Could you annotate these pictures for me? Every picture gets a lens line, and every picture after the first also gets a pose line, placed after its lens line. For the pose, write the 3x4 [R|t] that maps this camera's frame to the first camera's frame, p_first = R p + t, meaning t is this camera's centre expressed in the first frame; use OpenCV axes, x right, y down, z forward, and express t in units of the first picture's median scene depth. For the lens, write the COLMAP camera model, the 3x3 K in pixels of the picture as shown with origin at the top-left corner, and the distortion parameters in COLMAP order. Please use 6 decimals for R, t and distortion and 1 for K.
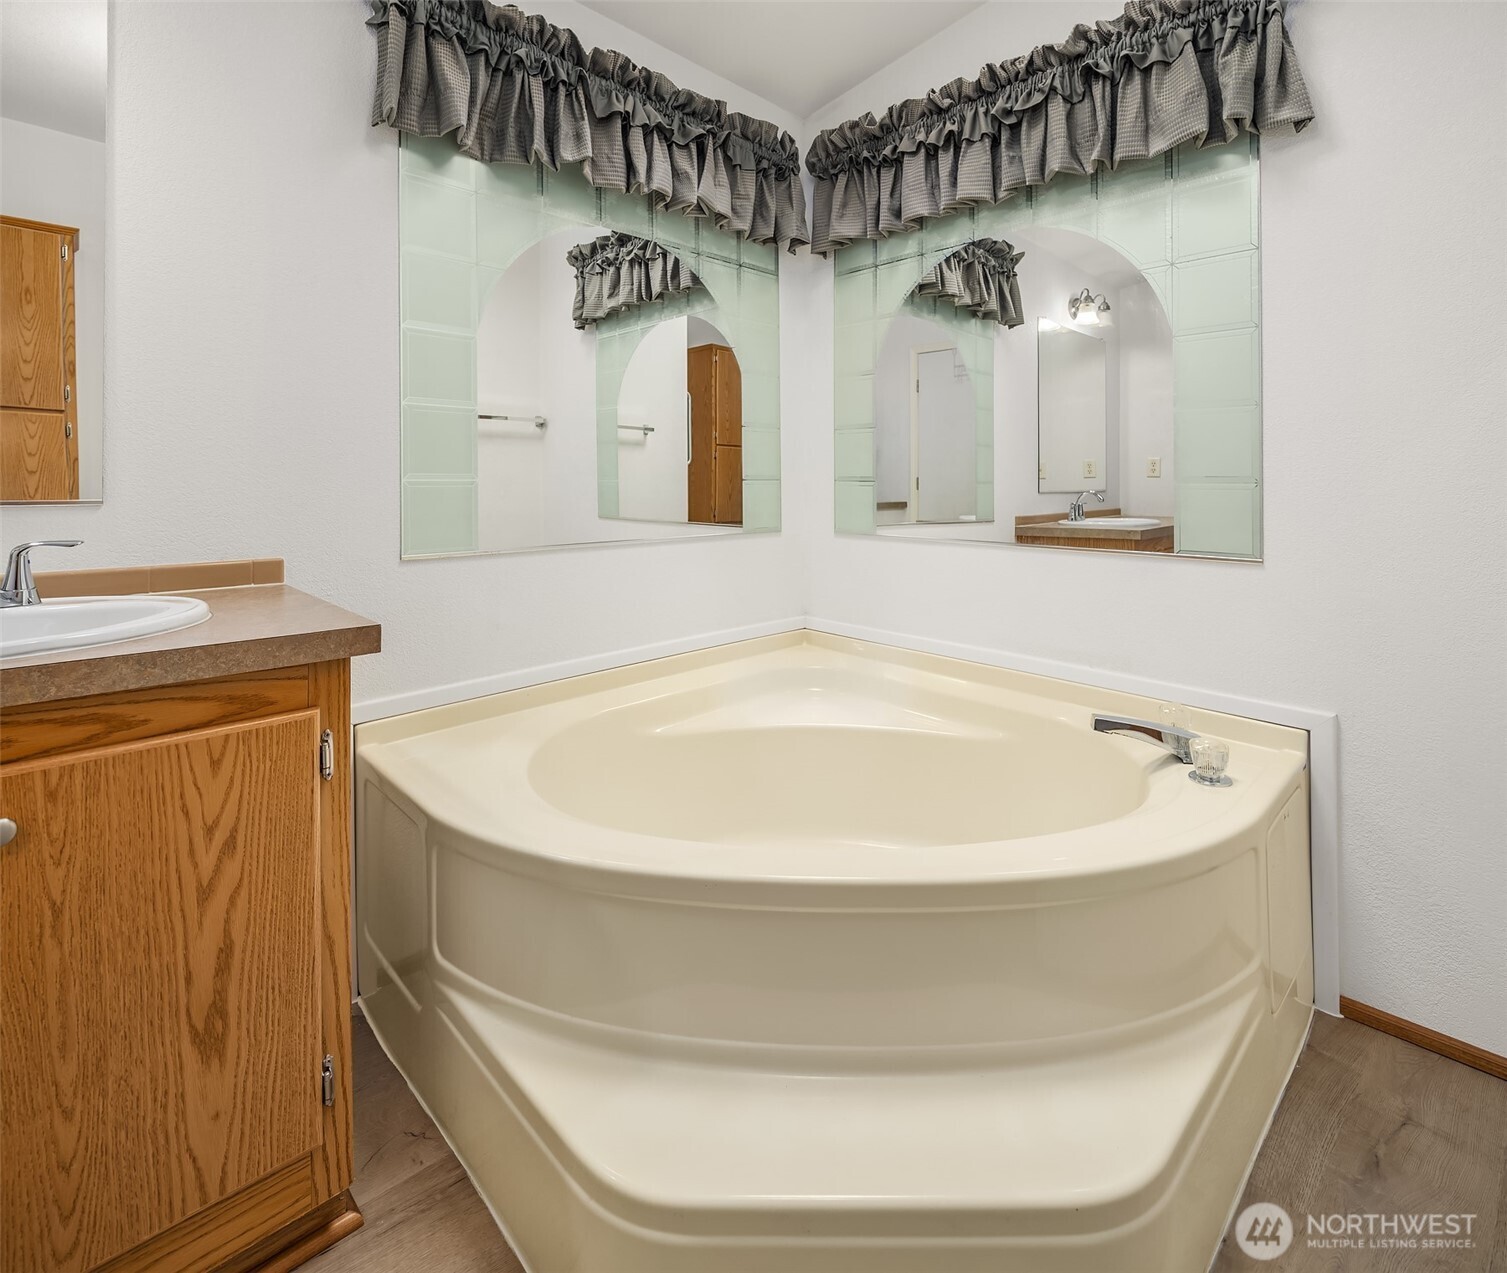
lens RADIAL K [[734.7, 0, 779.5], [0, 734.7, 481.7], [0, 0, 1]] dist [-0.002167, -0.001769]
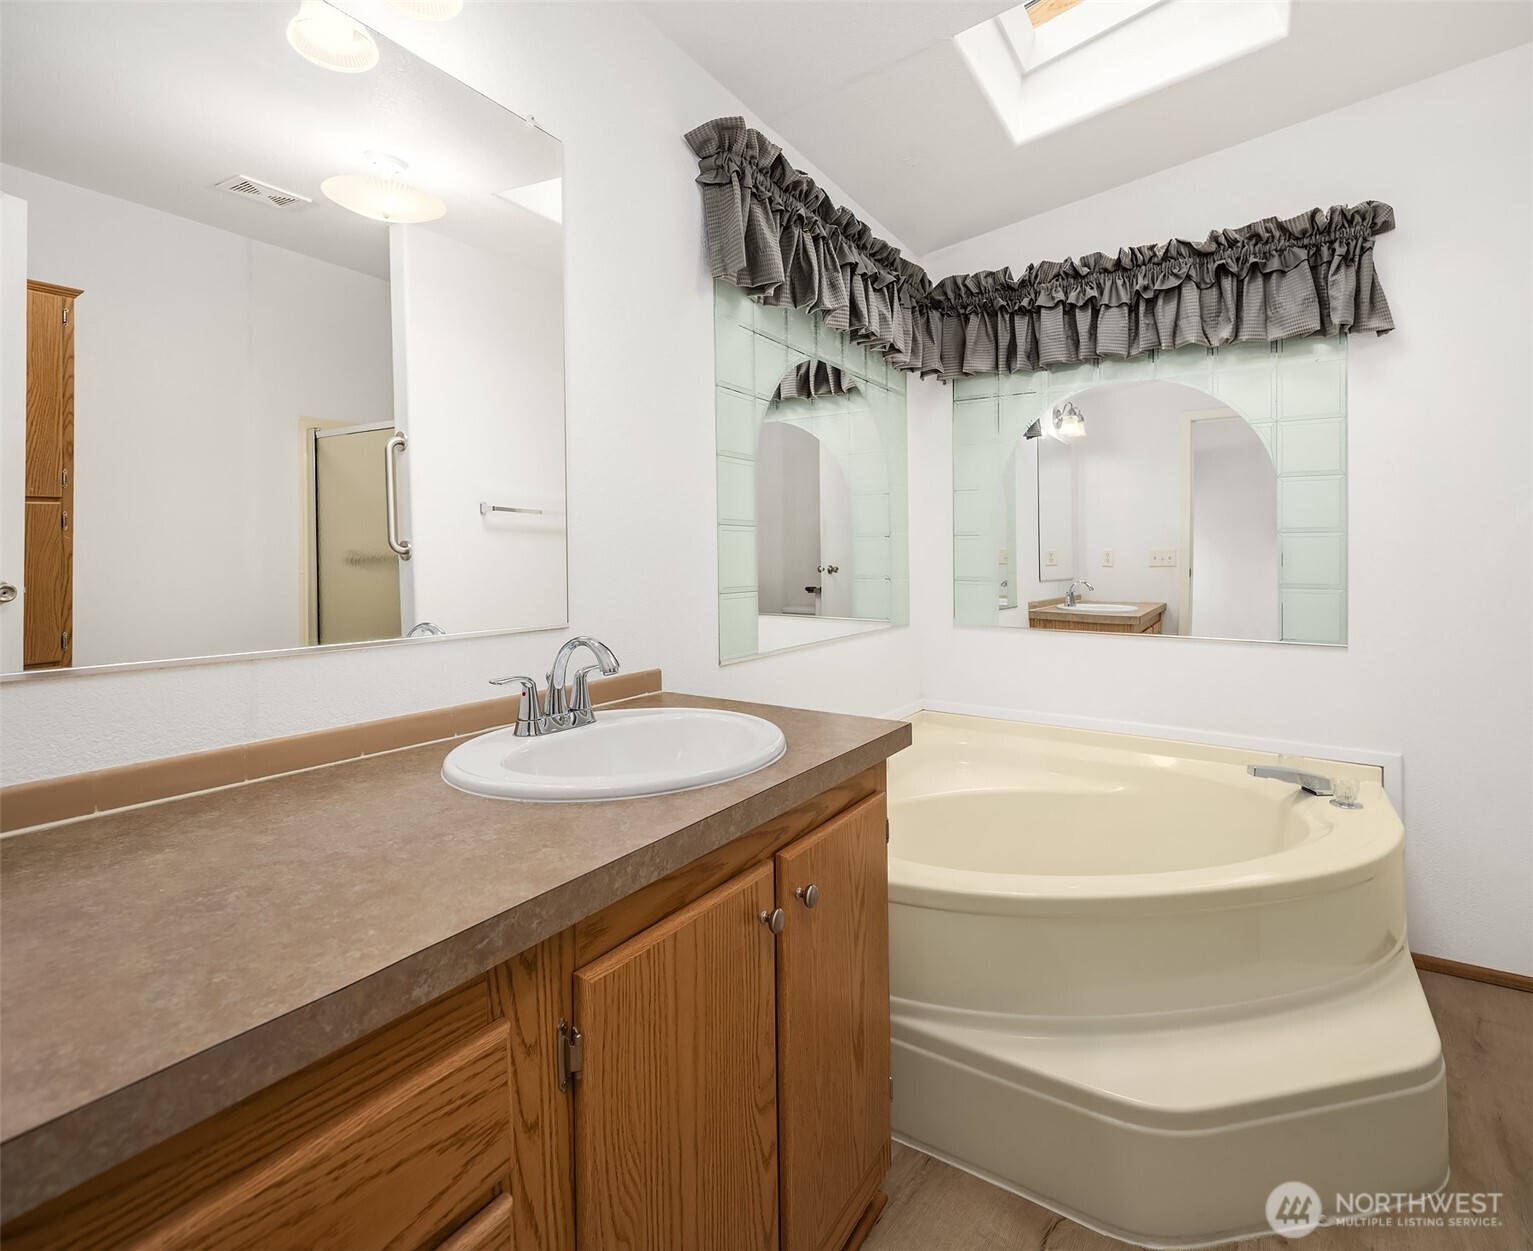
lens RADIAL K [[769.7, 0, 767.7], [0, 769.7, 562.0], [0, 0, 1]] dist [0.001187, -0.001699]
pose [[0.975059, -0.002258, 0.221934, -0.635799], [-0.000608, 0.999917, 0.012847, -0.059754], [-0.221944, -0.012661, 0.974977, -0.141586]]
